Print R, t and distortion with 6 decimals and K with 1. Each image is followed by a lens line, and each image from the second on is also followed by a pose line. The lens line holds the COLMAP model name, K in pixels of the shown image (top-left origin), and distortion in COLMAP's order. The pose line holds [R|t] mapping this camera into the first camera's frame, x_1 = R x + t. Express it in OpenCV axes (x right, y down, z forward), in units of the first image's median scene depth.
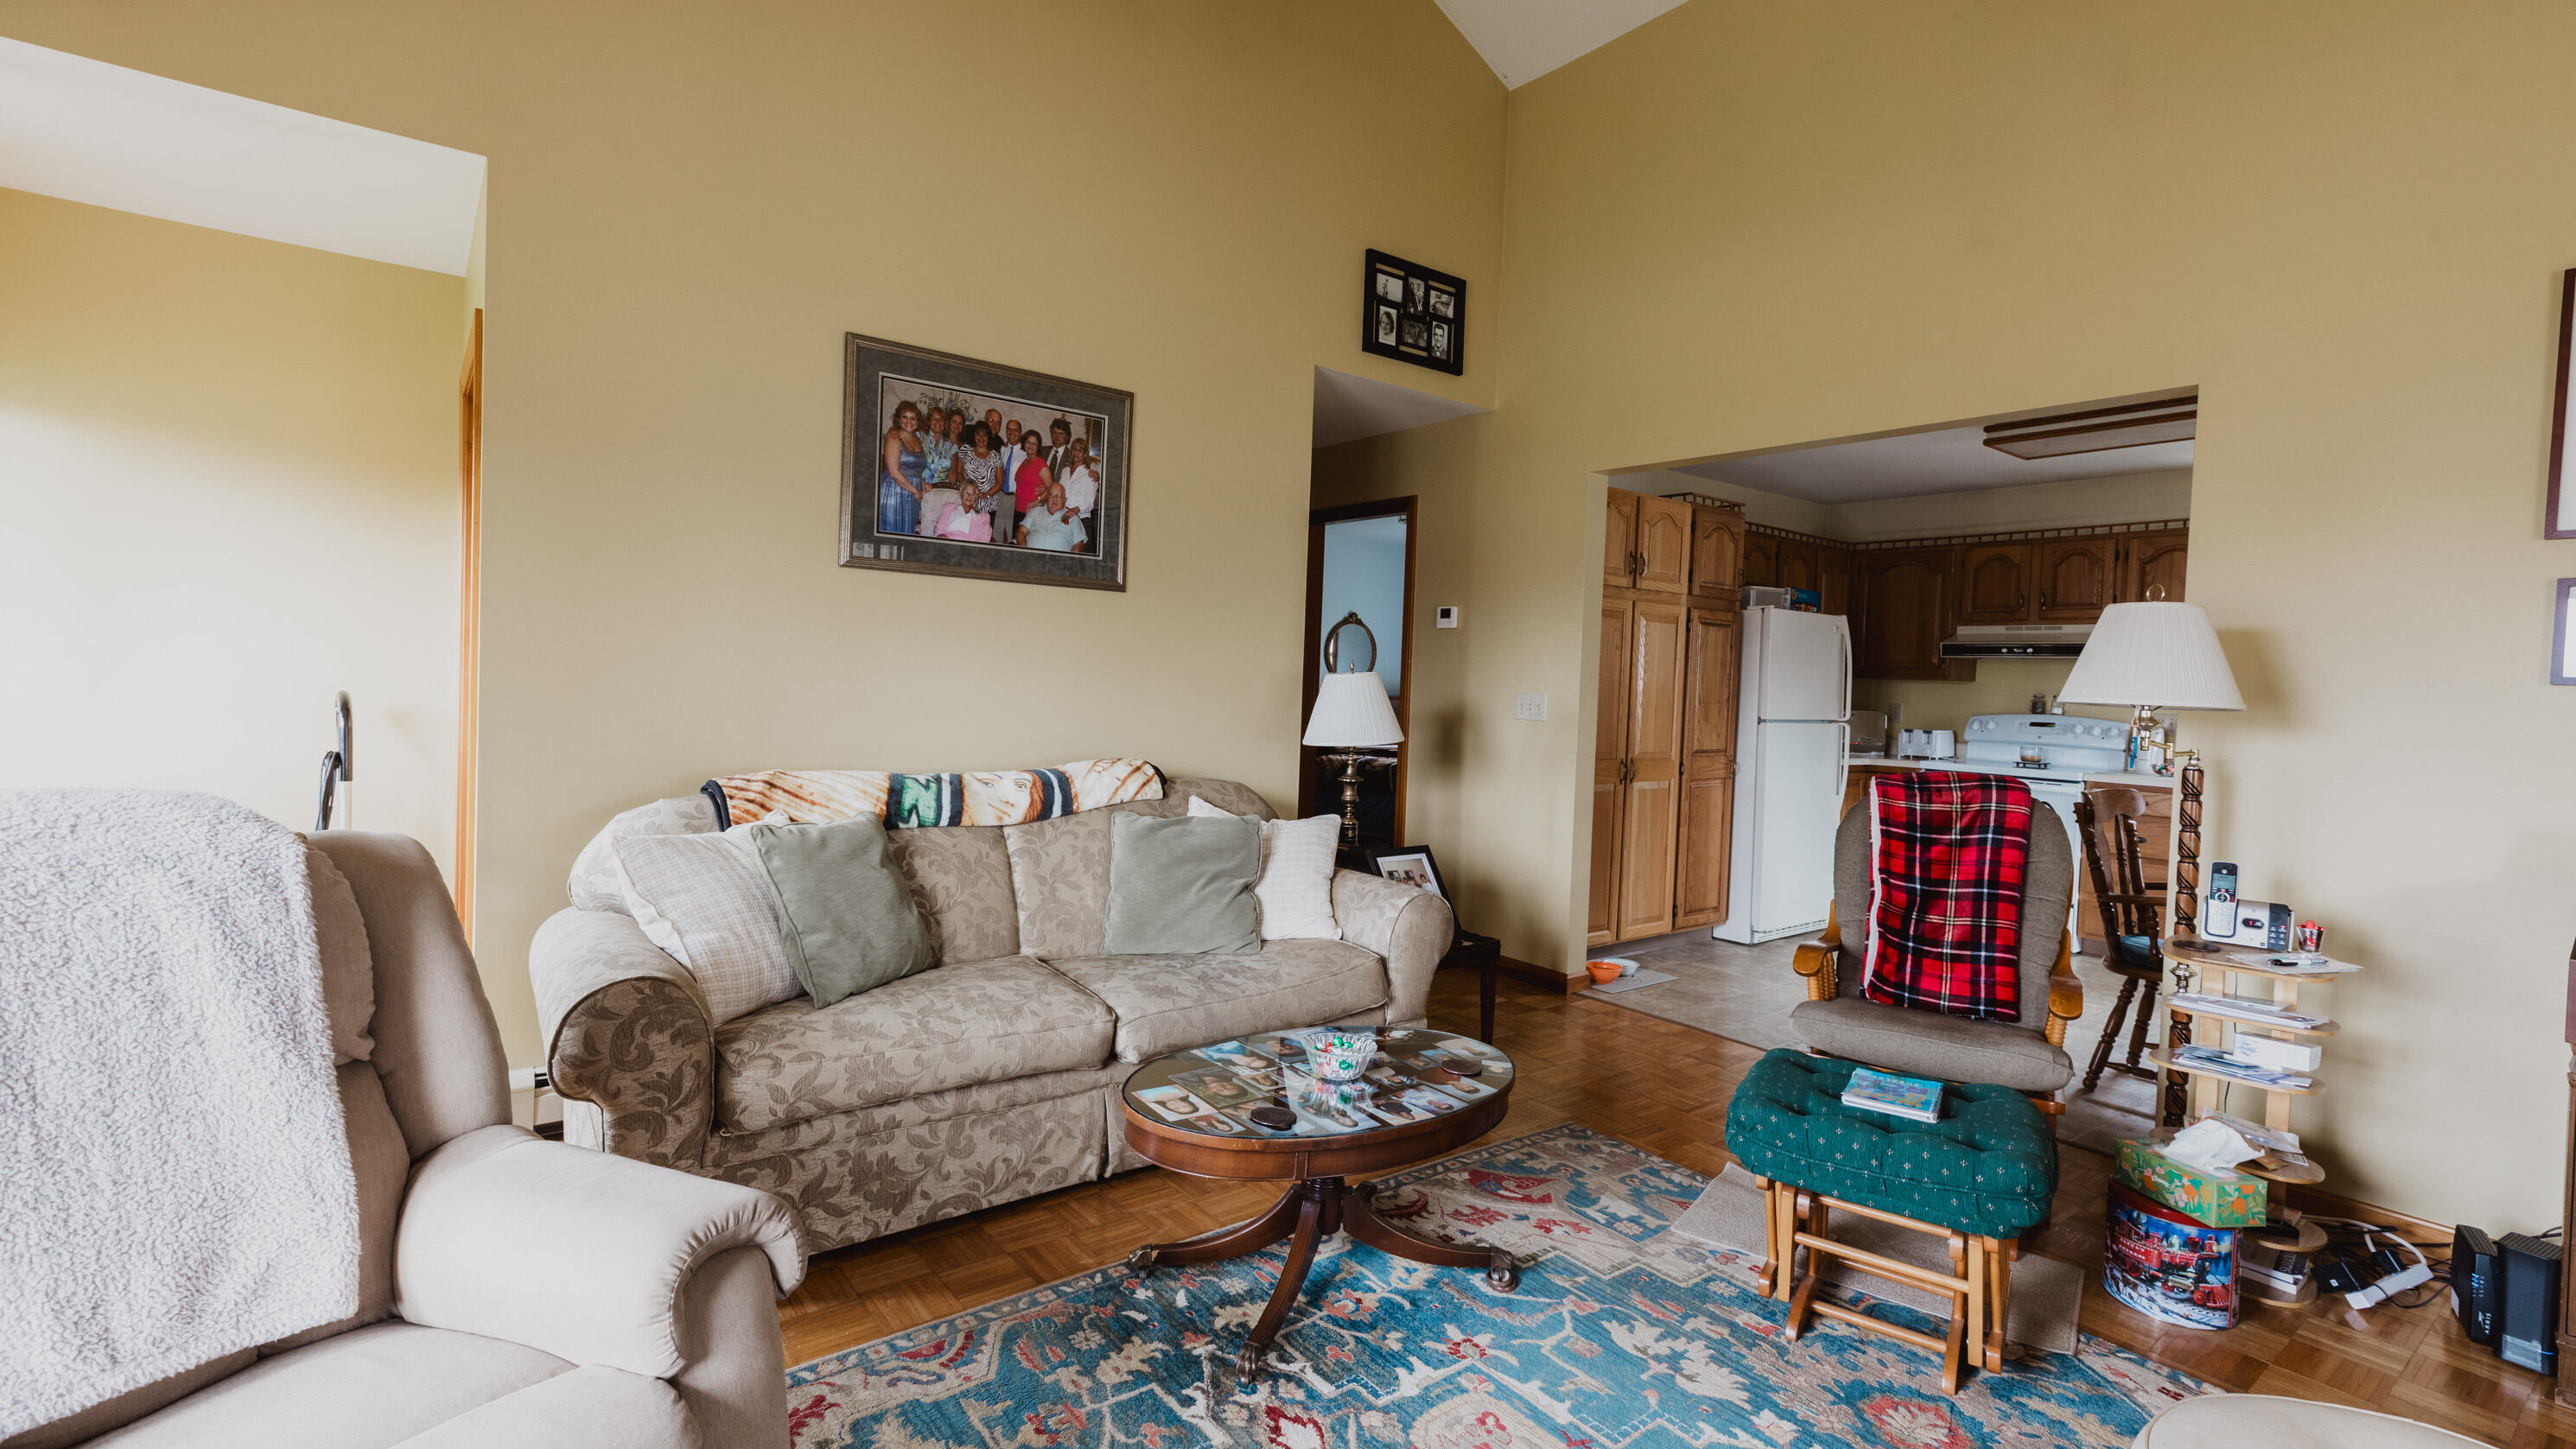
lens RADIAL K [[1145.1, 0, 1287.7], [0, 1145.1, 712.2], [0, 0, 1]] dist [0.002178, 0.000984]
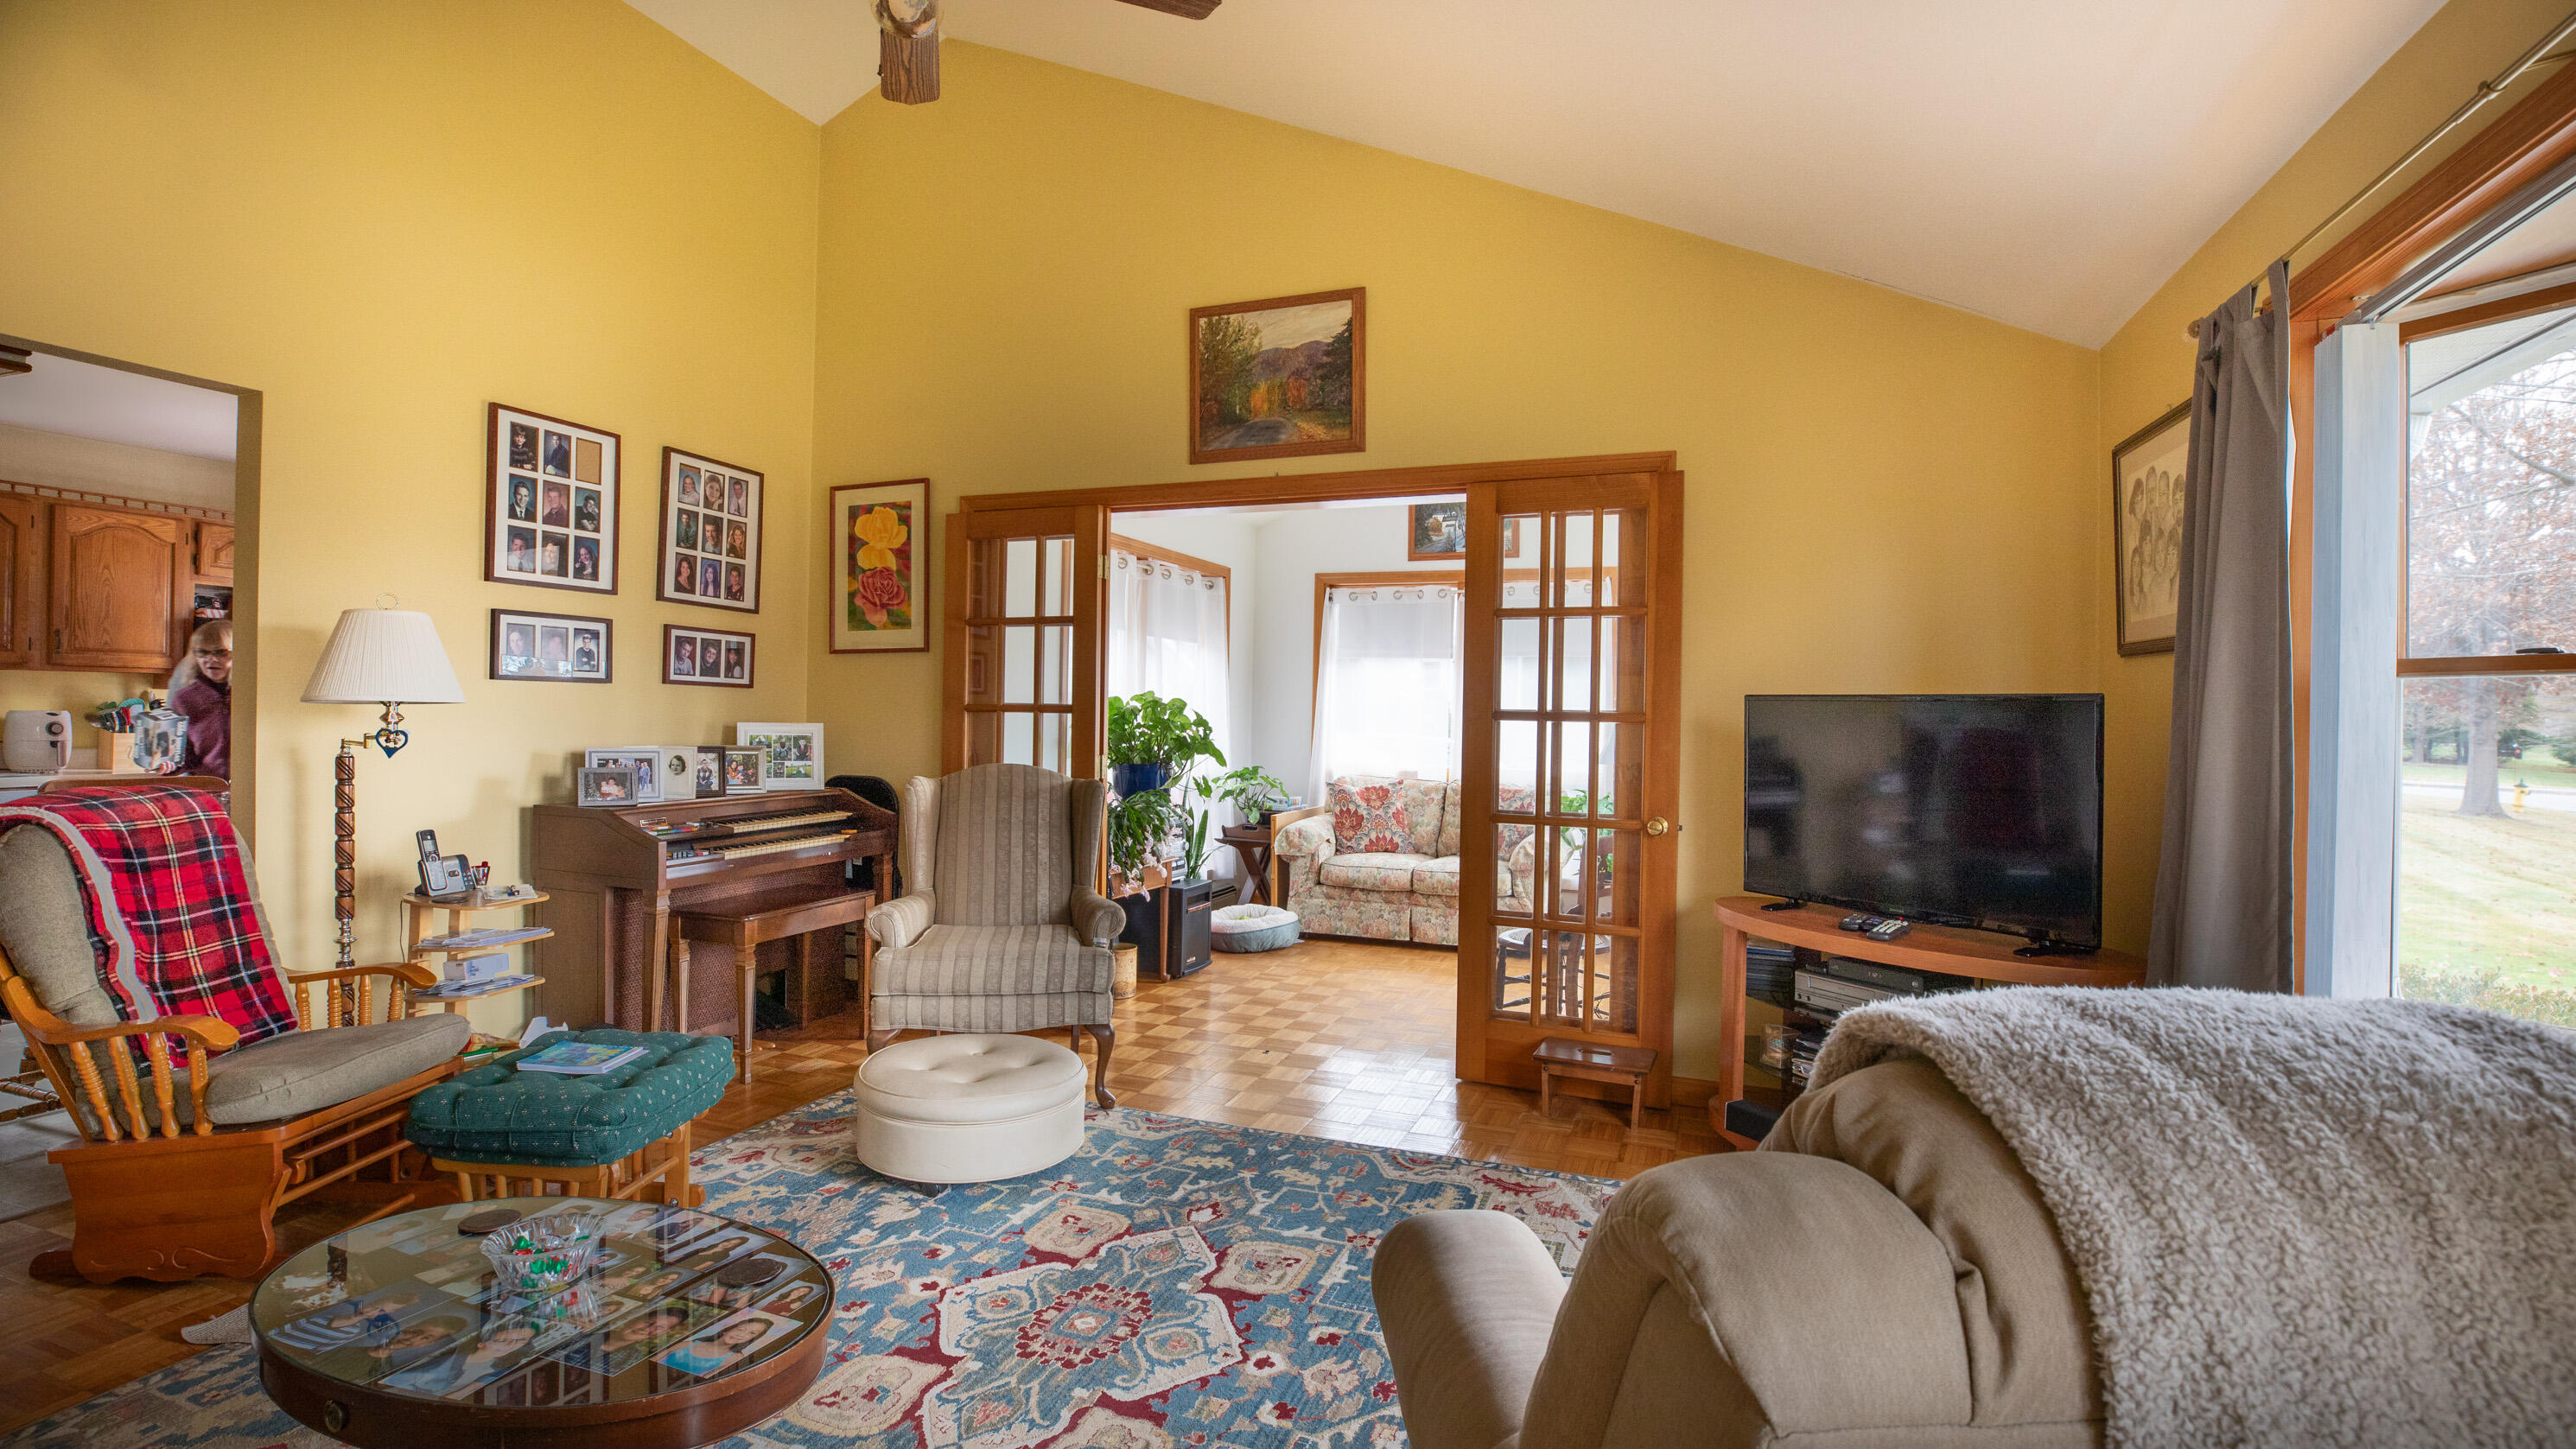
lens RADIAL K [[1172.0, 0, 1286.7], [0, 1172.0, 712.2], [0, 0, 1]] dist [-0.045169, 0.013417]
pose [[-0.525166, -0.042965, 0.849915, -0.524652], [-0.007937, 0.998929, 0.045593, -0.041315], [-0.850963, 0.017198, -0.524944, 0.671430]]
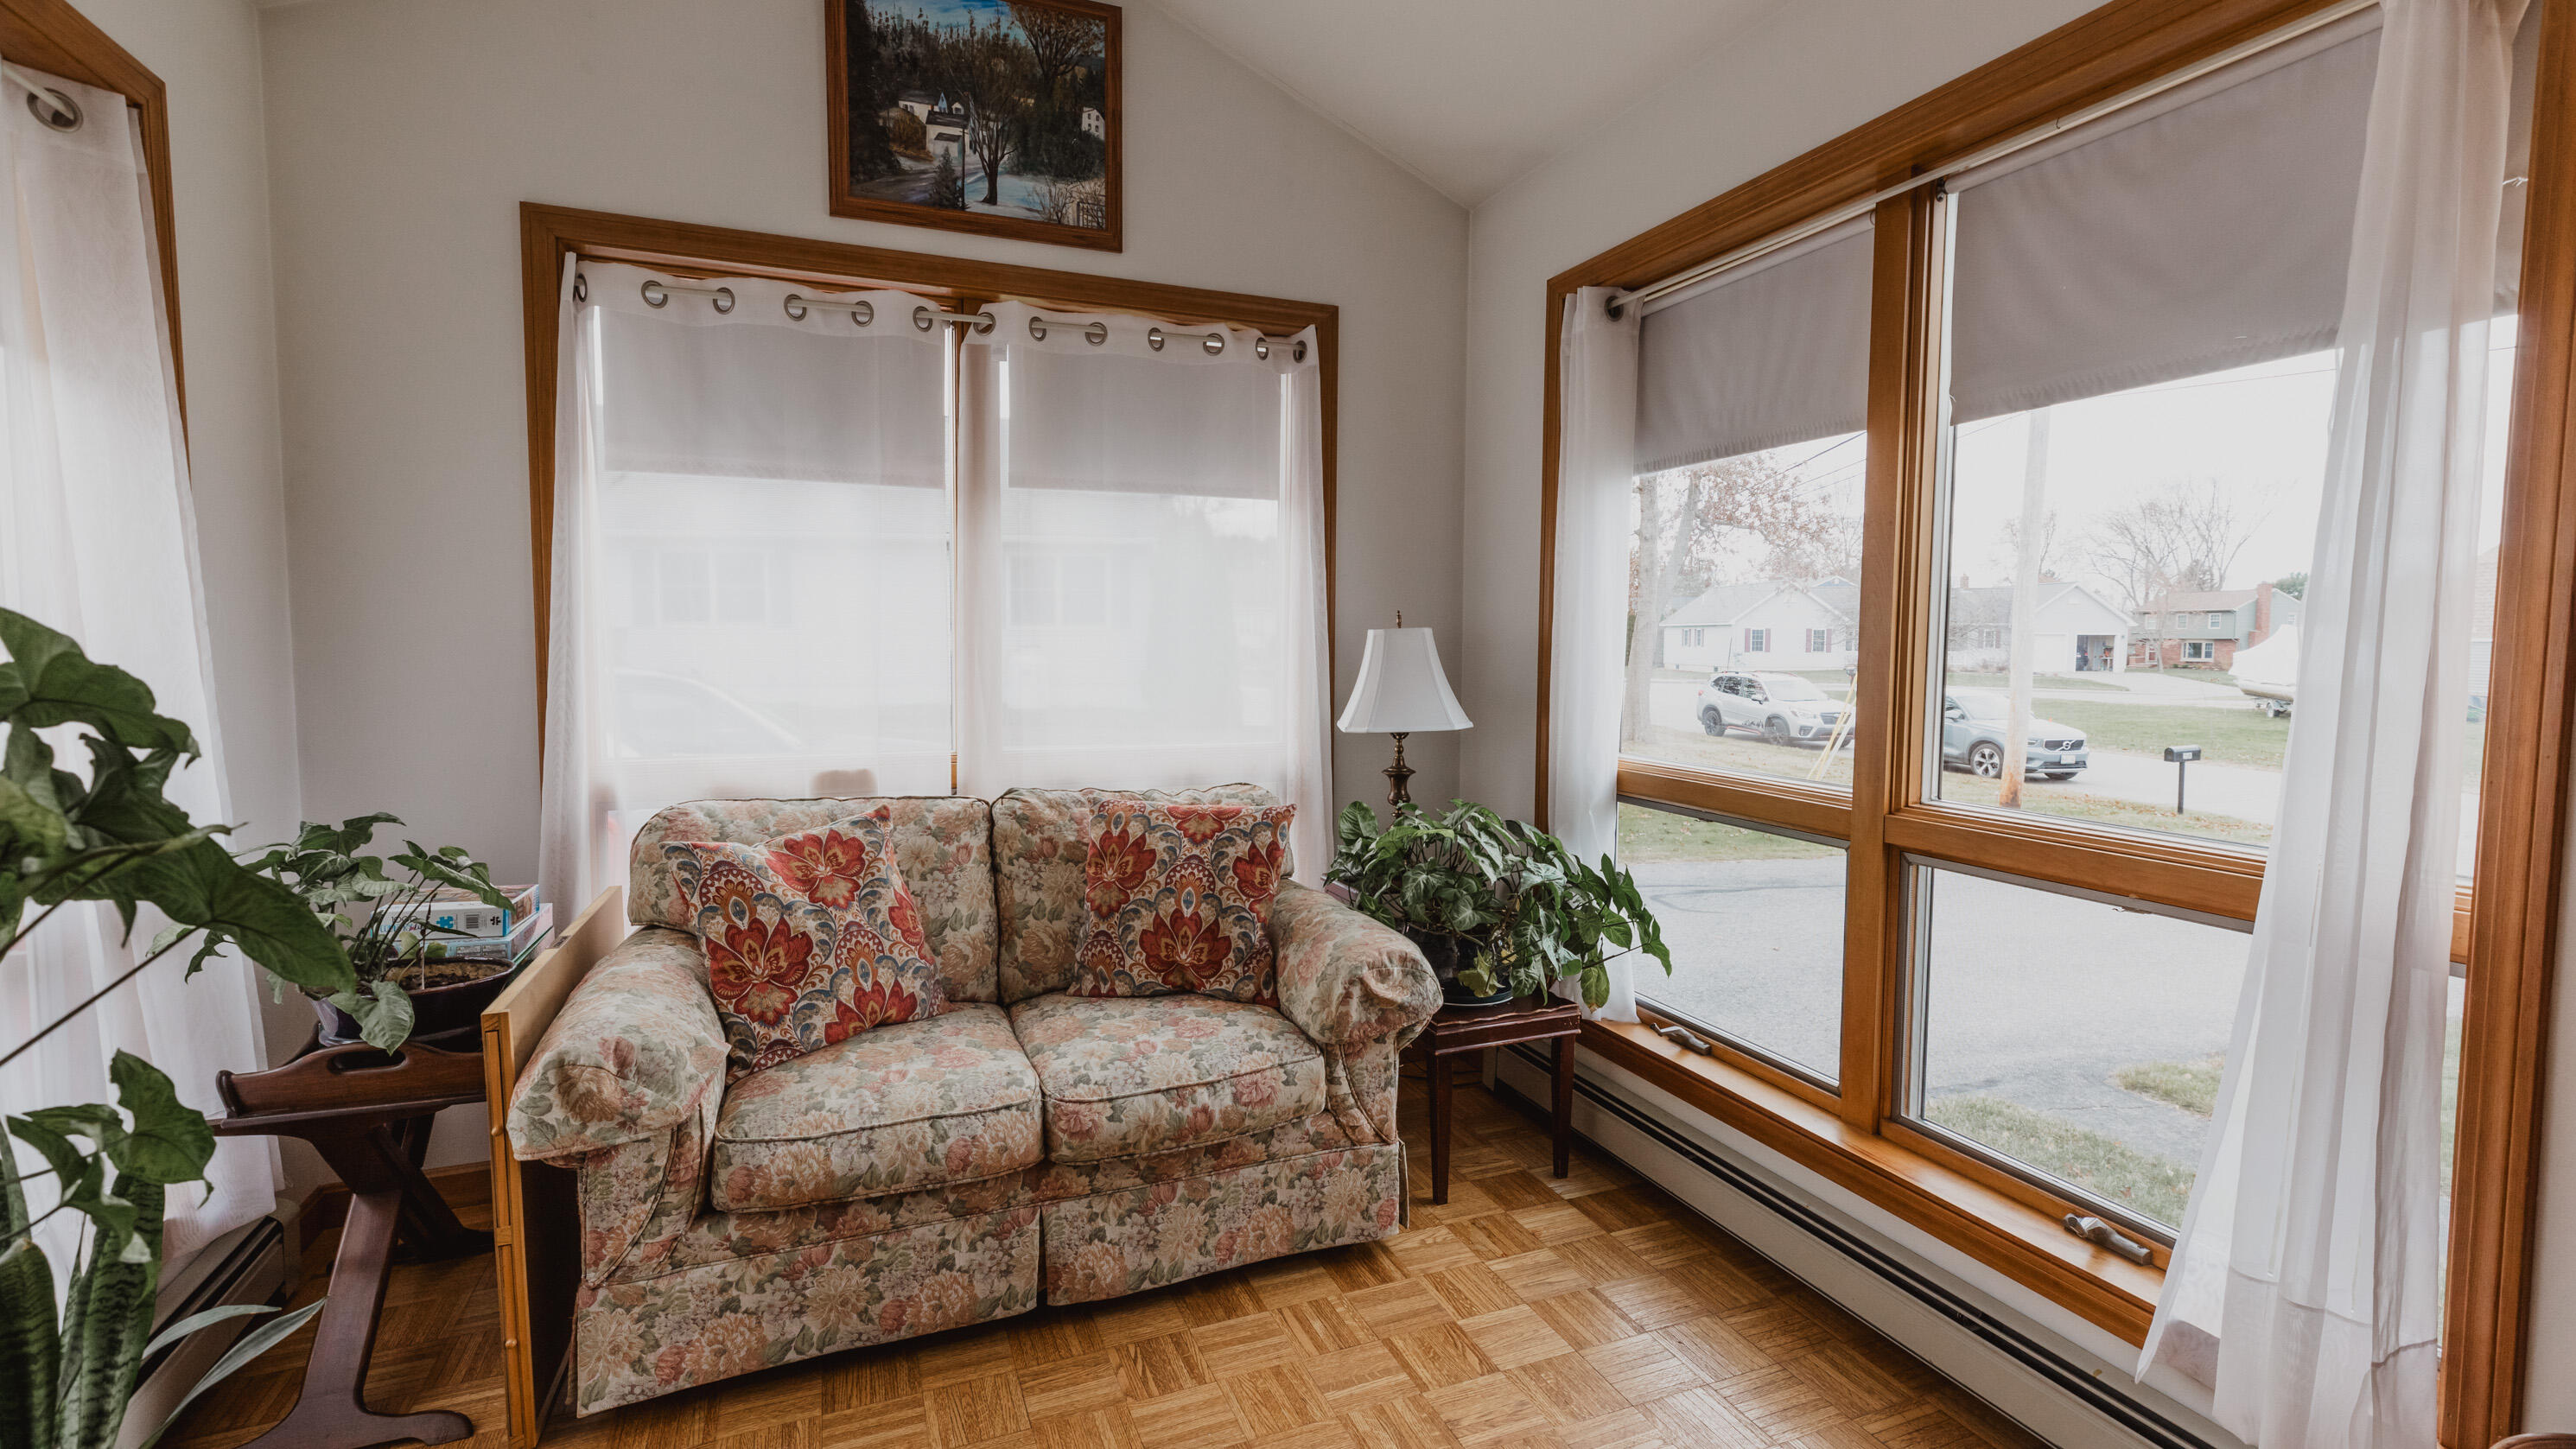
lens RADIAL K [[1145.1, 0, 1287.7], [0, 1145.1, 712.2], [0, 0, 1]] dist [0.002178, 0.000984]
pose [[-0.961319, -0.055497, 0.269789, 0.654681], [-0.026782, 0.993684, 0.108972, 0.022034], [-0.274133, 0.097532, -0.956733, 0.052764]]
